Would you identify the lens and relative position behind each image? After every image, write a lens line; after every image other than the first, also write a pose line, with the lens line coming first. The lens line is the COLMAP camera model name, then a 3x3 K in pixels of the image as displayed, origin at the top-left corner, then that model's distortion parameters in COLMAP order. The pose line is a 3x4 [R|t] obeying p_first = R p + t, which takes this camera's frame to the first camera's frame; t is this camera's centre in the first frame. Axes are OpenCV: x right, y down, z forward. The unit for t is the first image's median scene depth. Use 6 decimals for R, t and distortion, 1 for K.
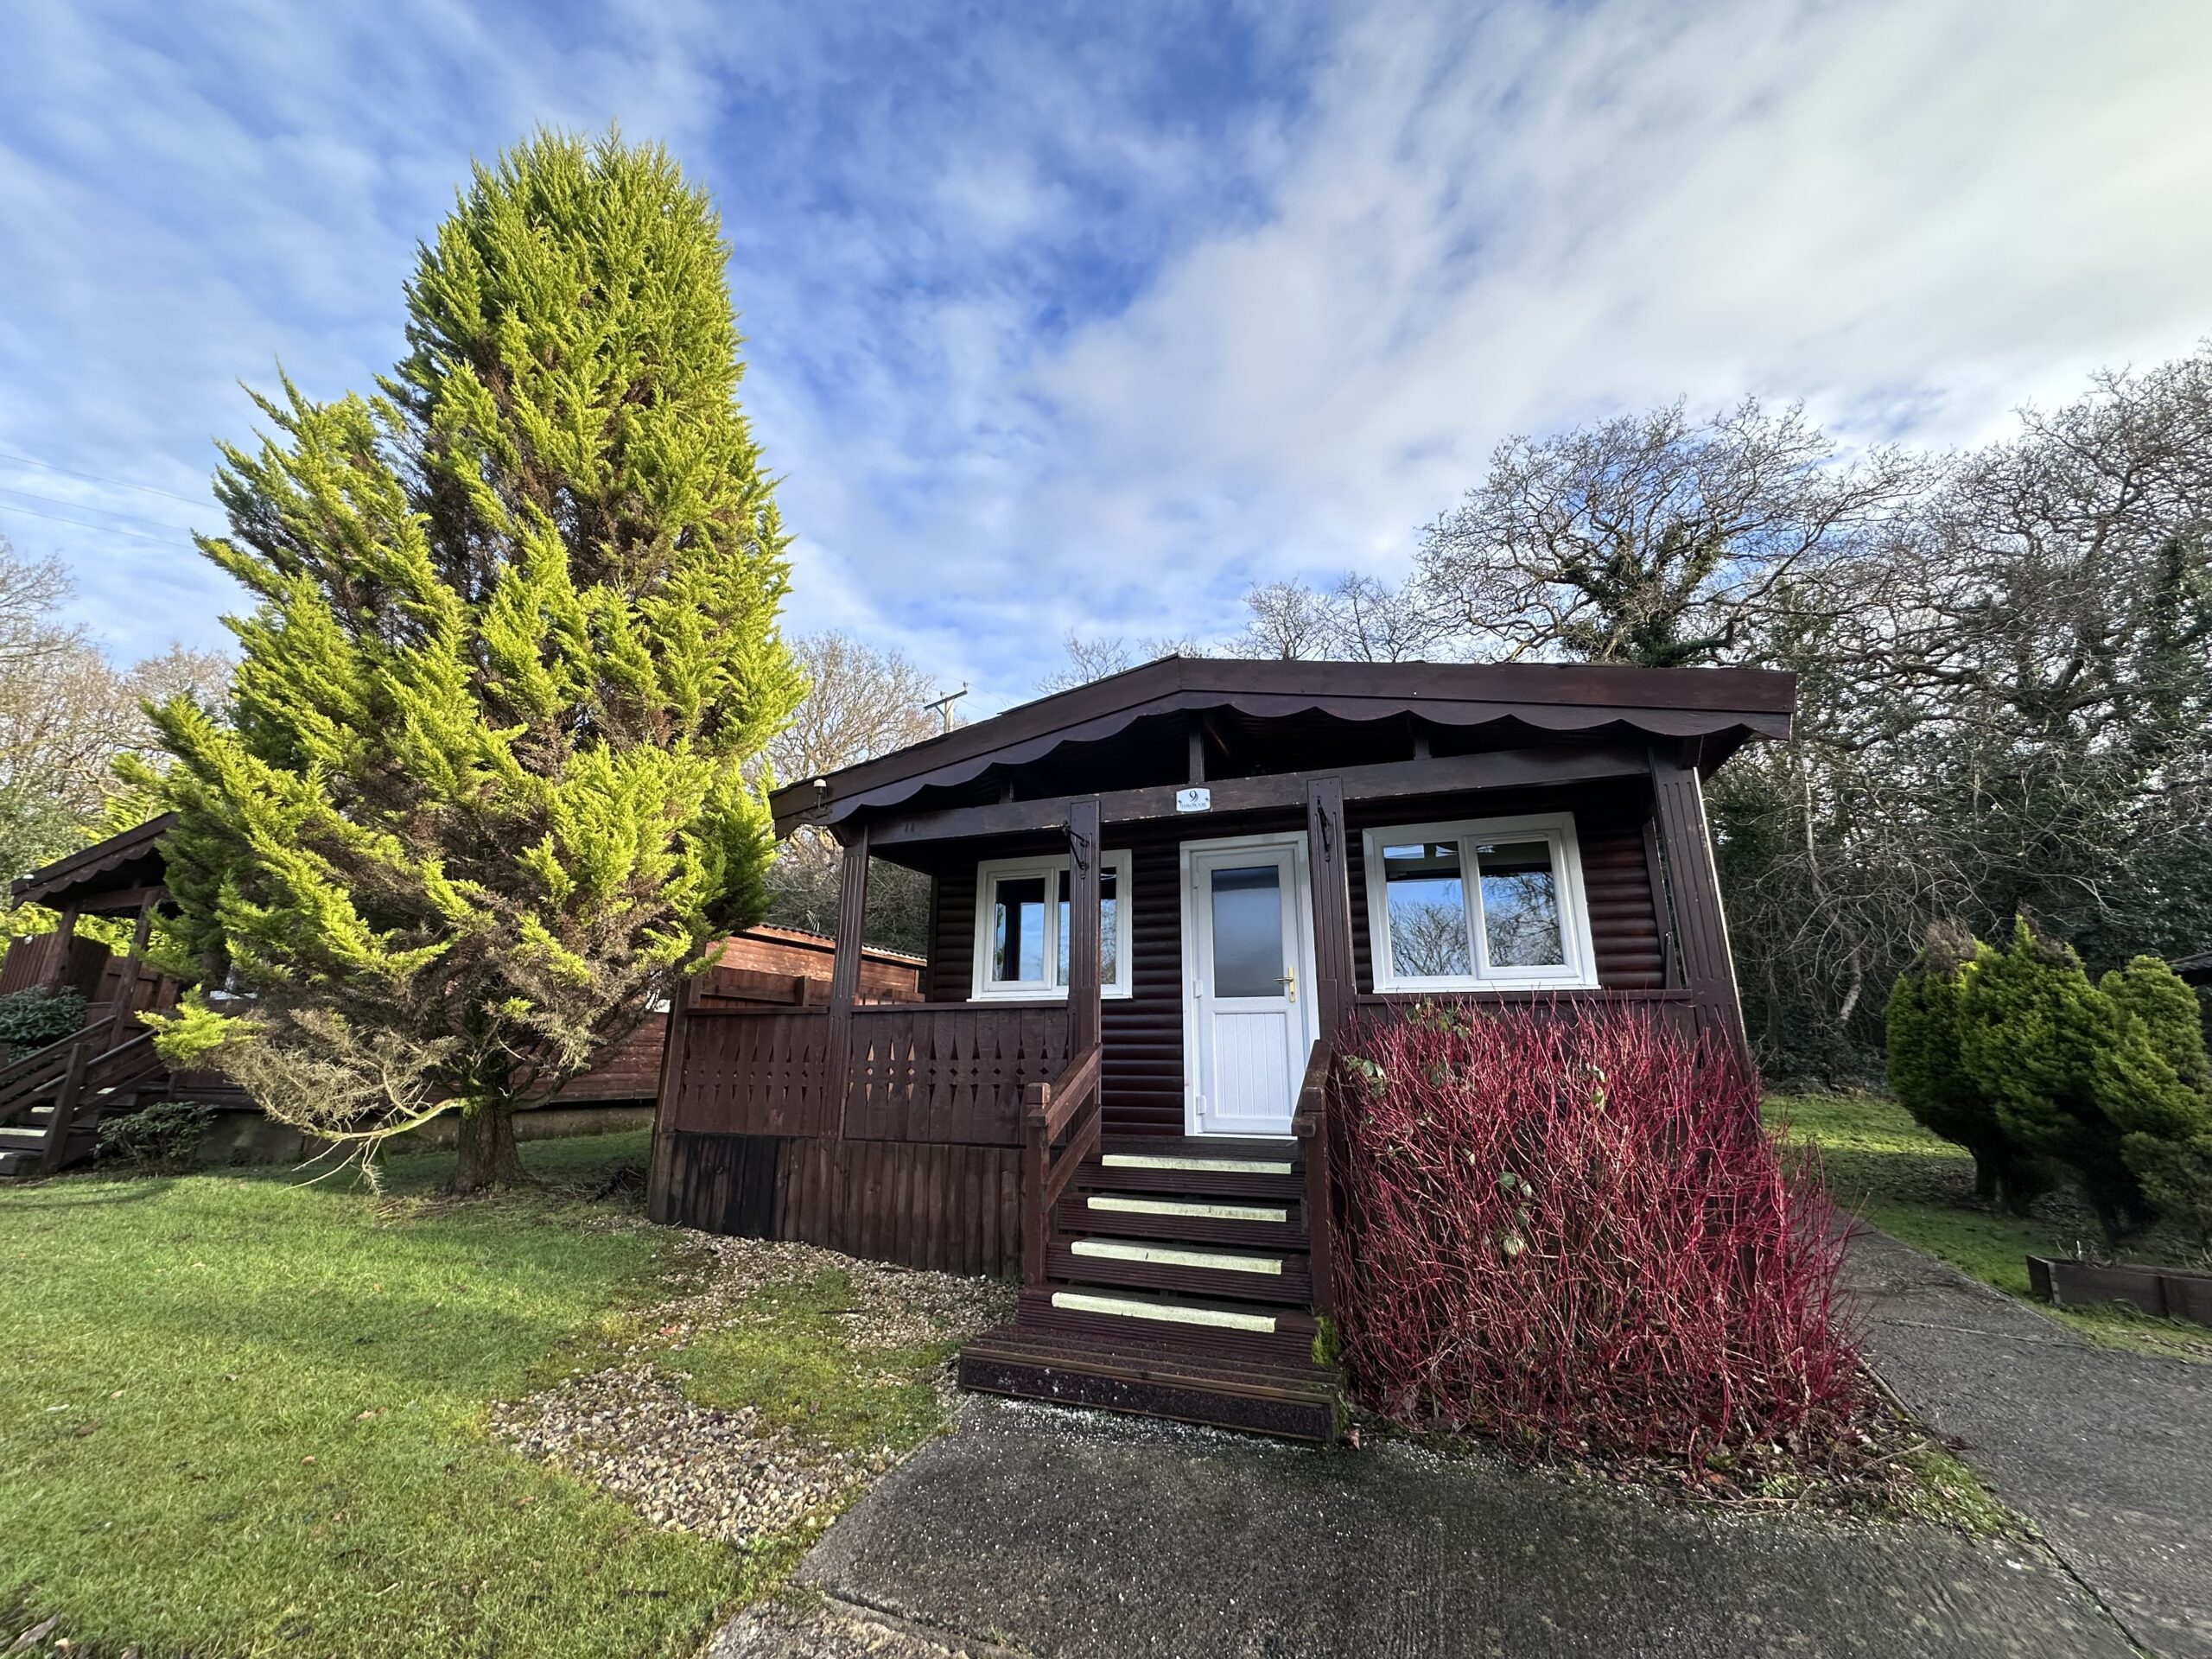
lens RADIAL K [[882.1, 0, 1102.0], [0, 882.1, 822.3], [0, 0, 1]] dist [0.001644, 0.000369]
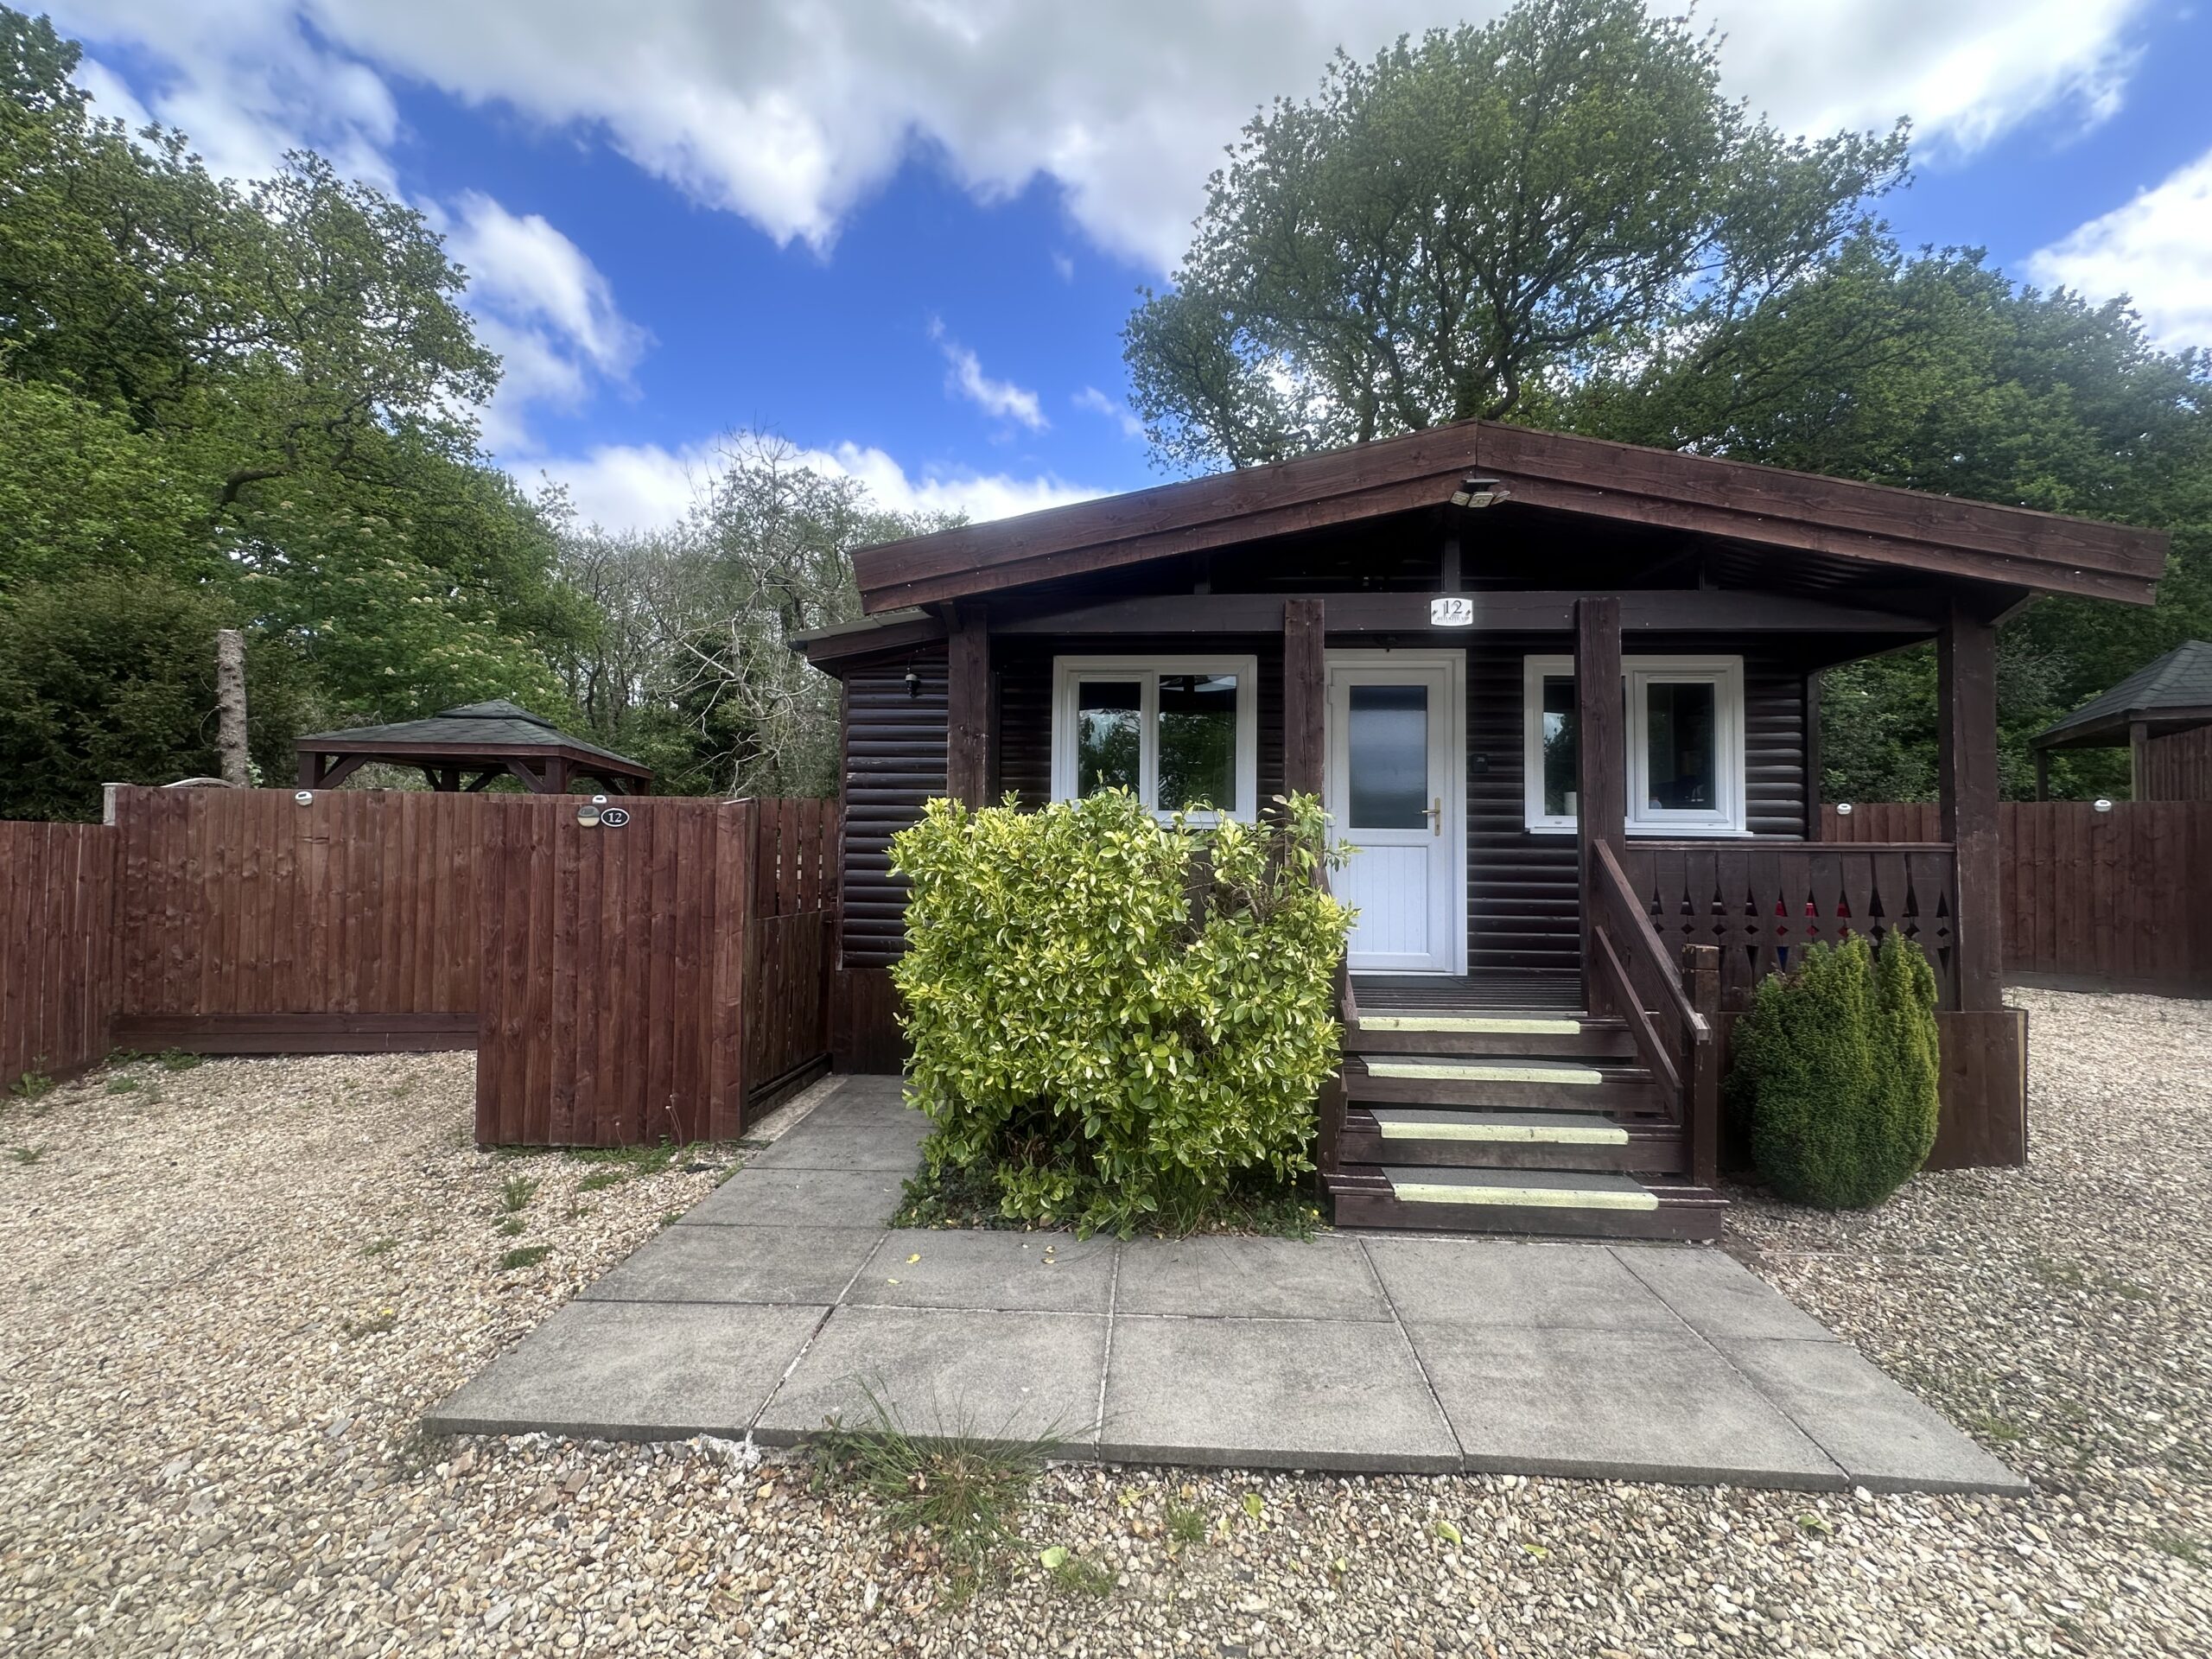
lens RADIAL K [[882.1, 0, 1102.0], [0, 882.1, 822.3], [0, 0, 1]] dist [0.001644, 0.000369]
pose [[0.957600, 0.006006, 0.288040, -0.388075], [-0.076698, 0.969018, 0.234780, -0.002698], [-0.277705, -0.246917, 0.928392, 0.226677]]
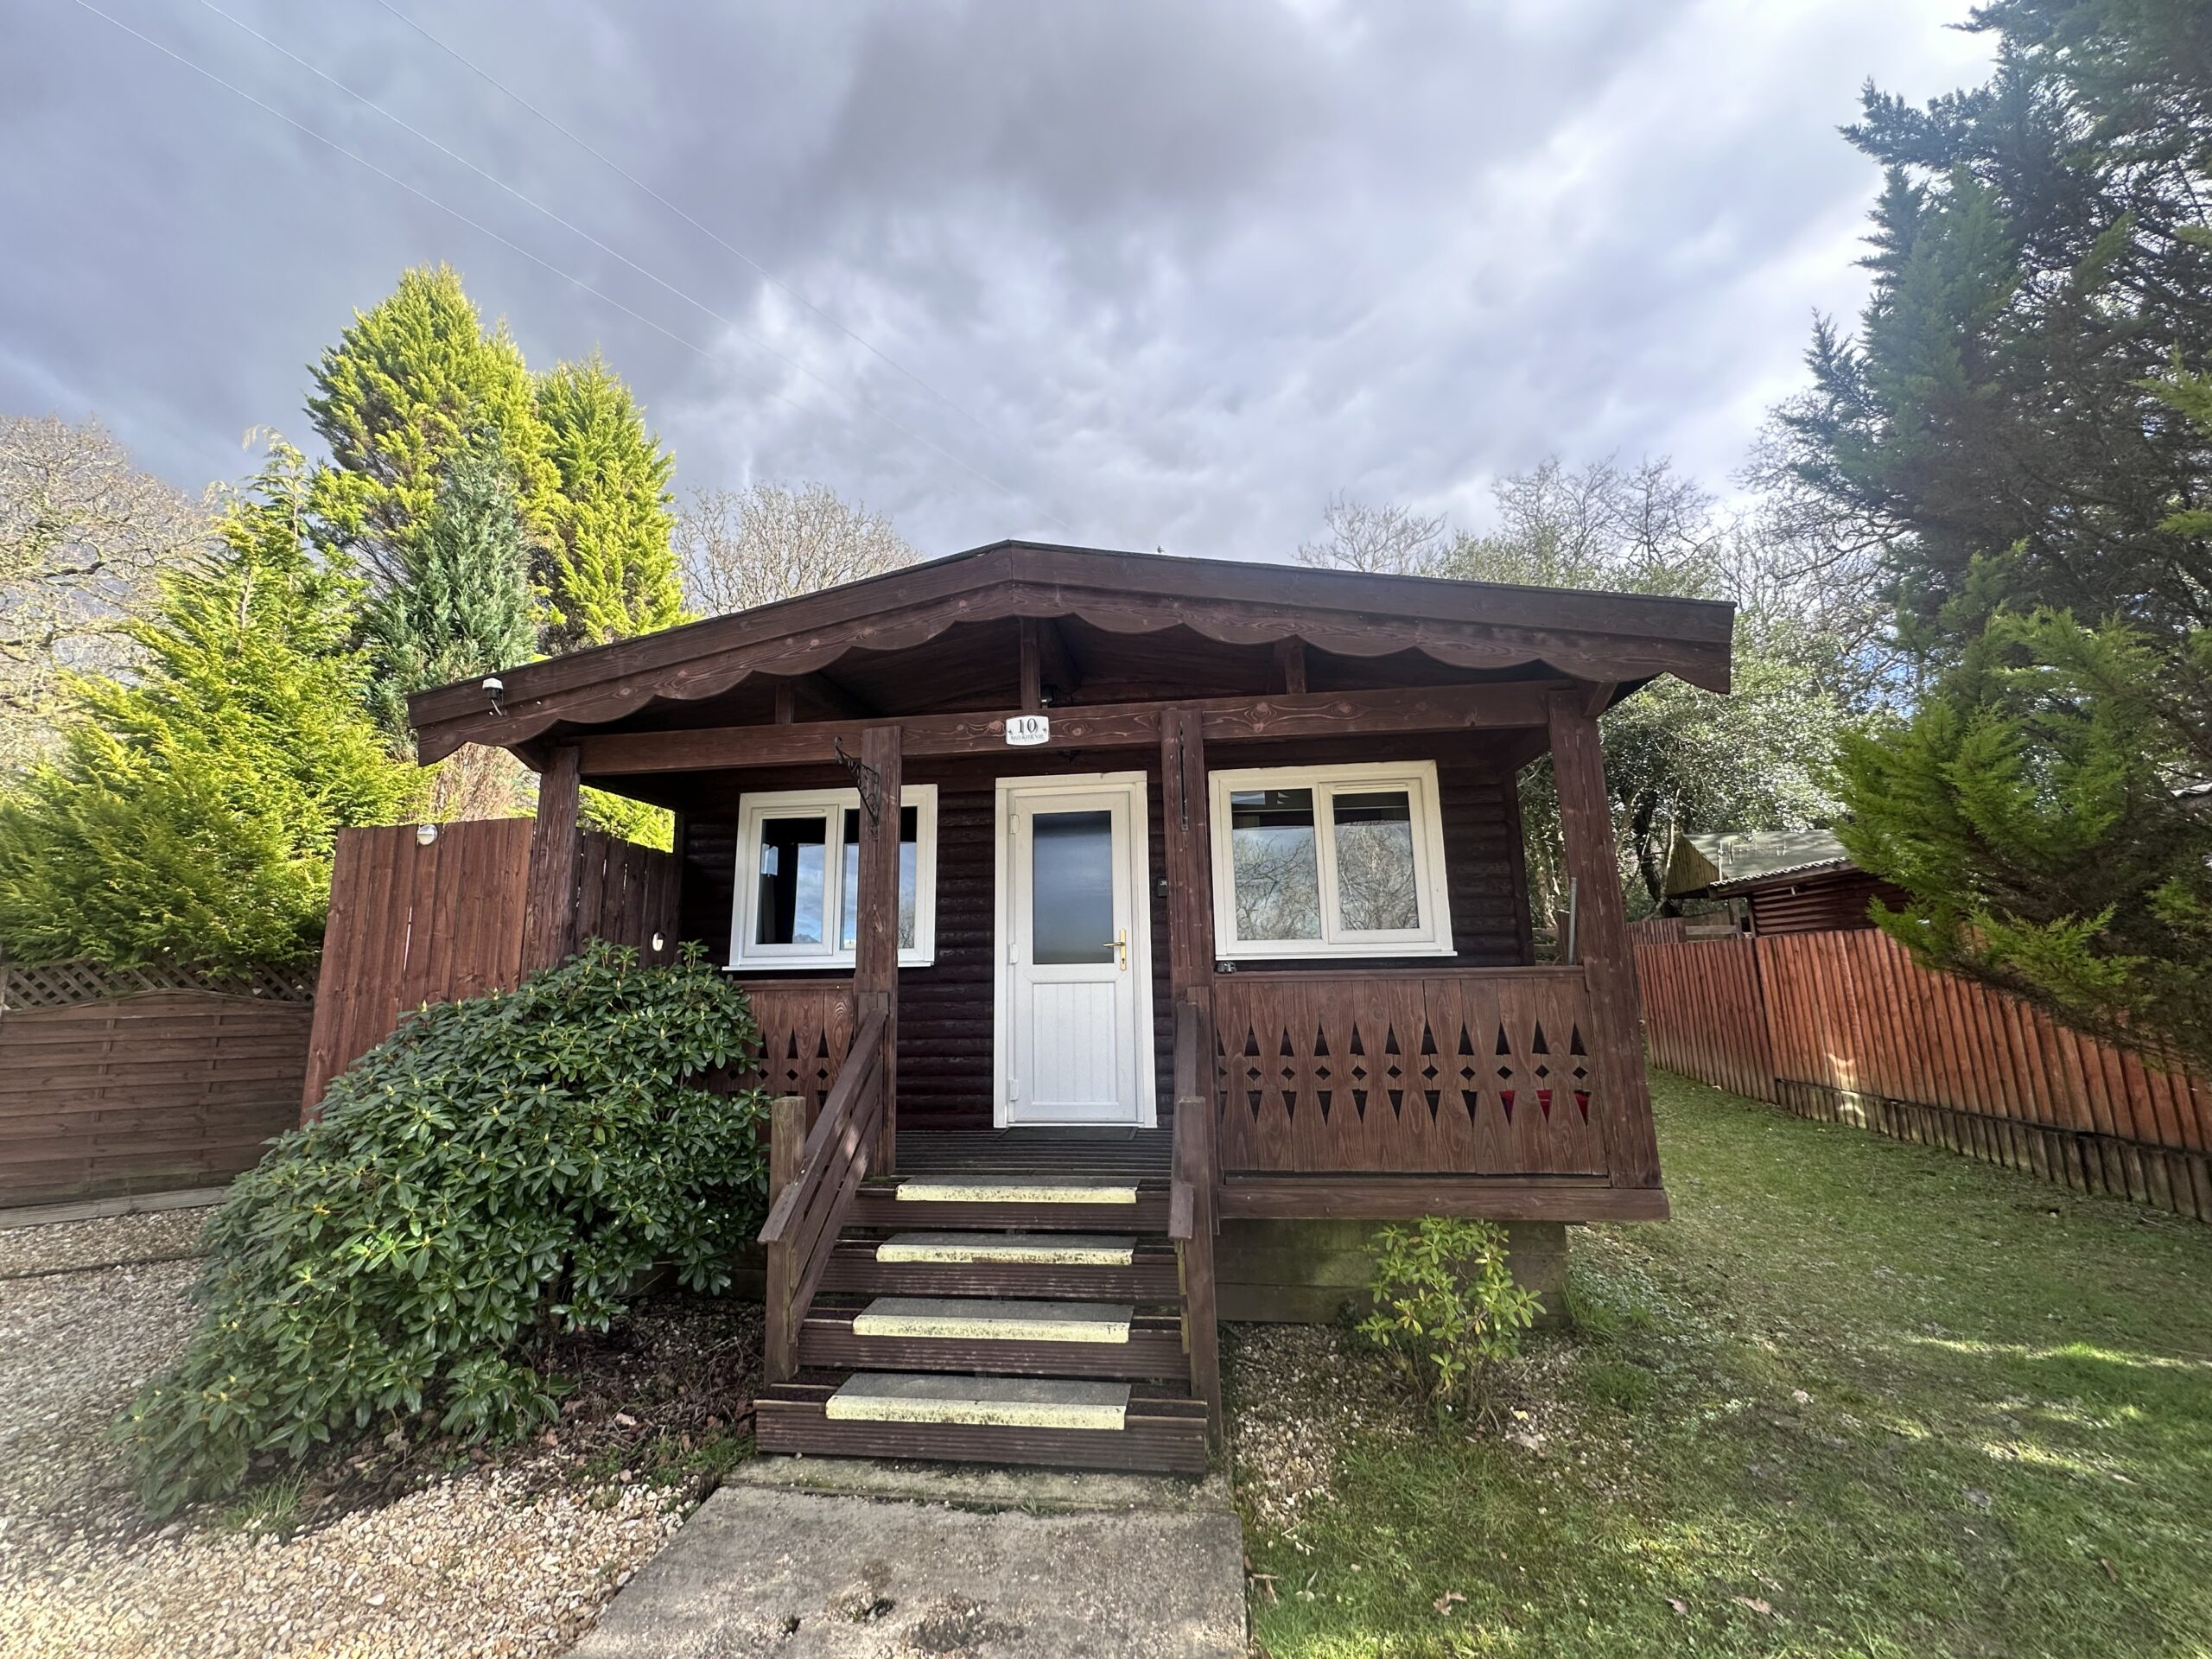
lens RADIAL K [[882.1, 0, 1102.0], [0, 882.1, 822.3], [0, 0, 1]] dist [0.001644, 0.000369]
pose [[0.972907, 0.018808, 0.230429, -0.006912], [-0.037934, 0.996164, 0.078855, -0.007040], [-0.228062, -0.085460, 0.969889, 0.178313]]
